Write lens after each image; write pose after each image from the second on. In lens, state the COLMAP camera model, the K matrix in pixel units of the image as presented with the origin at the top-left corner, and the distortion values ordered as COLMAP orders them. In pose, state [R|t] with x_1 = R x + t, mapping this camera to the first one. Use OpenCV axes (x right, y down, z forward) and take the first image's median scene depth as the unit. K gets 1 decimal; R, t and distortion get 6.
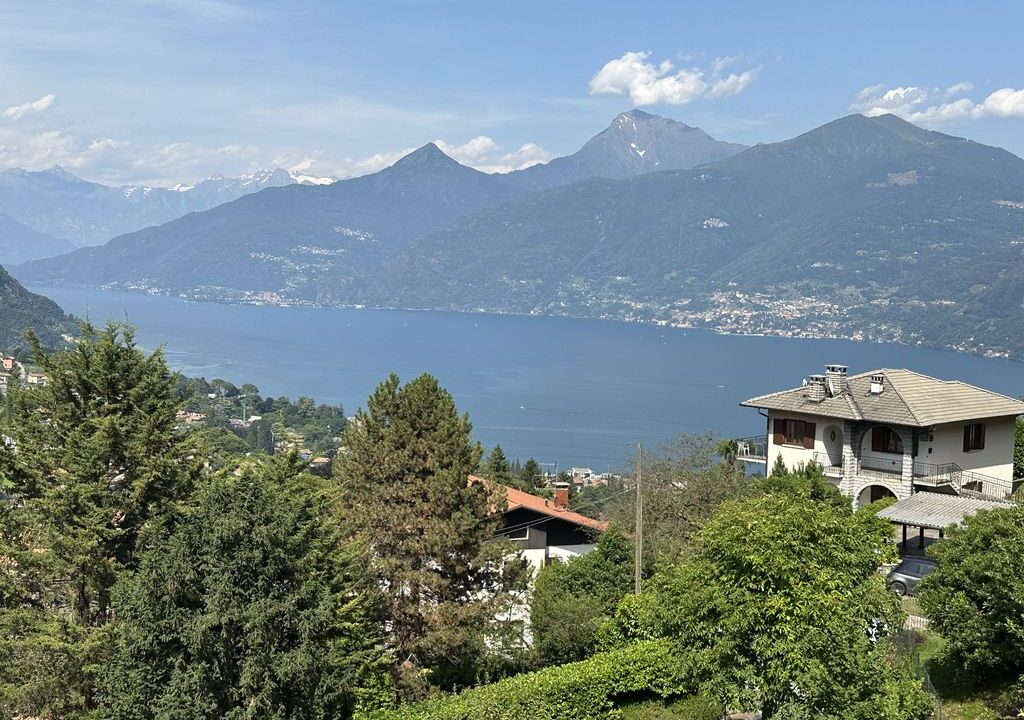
lens RADIAL K [[1352.2, 0, 566.6], [0, 1352.2, 384.8], [0, 0, 1]] dist [0.127783, 0.000000]
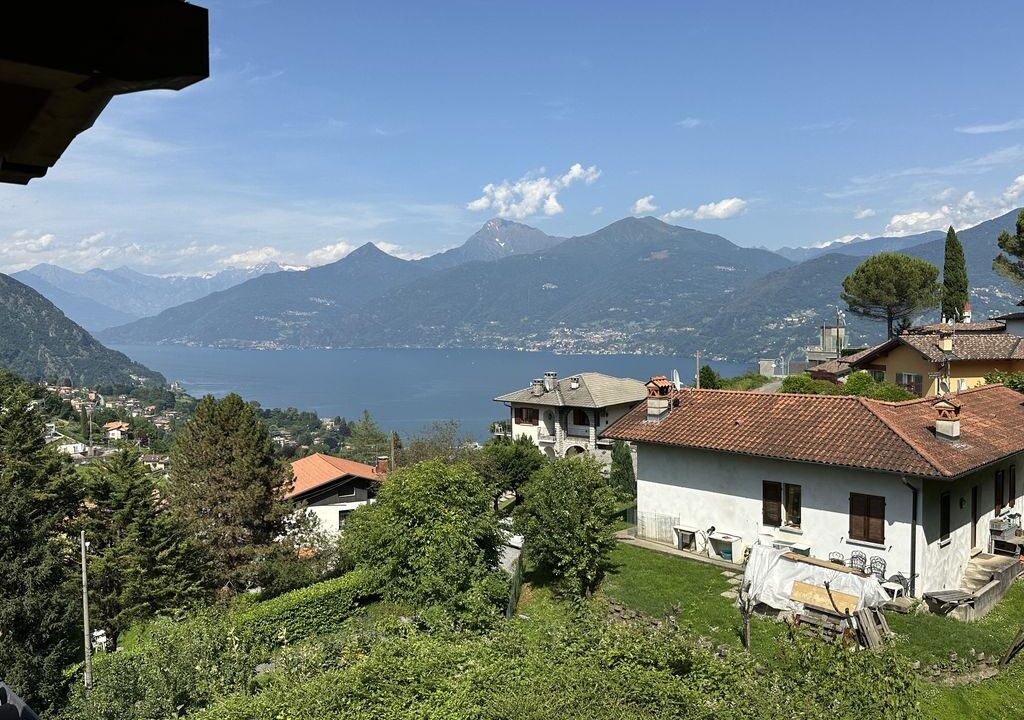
lens RADIAL K [[843.3, 0, 547.1], [0, 843.3, 382.1], [0, 0, 1]] dist [0.075765, -0.067441]
pose [[0.993595, -0.050823, 0.100923, 0.152235], [0.051572, 0.998658, -0.004822, 0.002615], [-0.100542, 0.009996, 0.994883, 0.030411]]
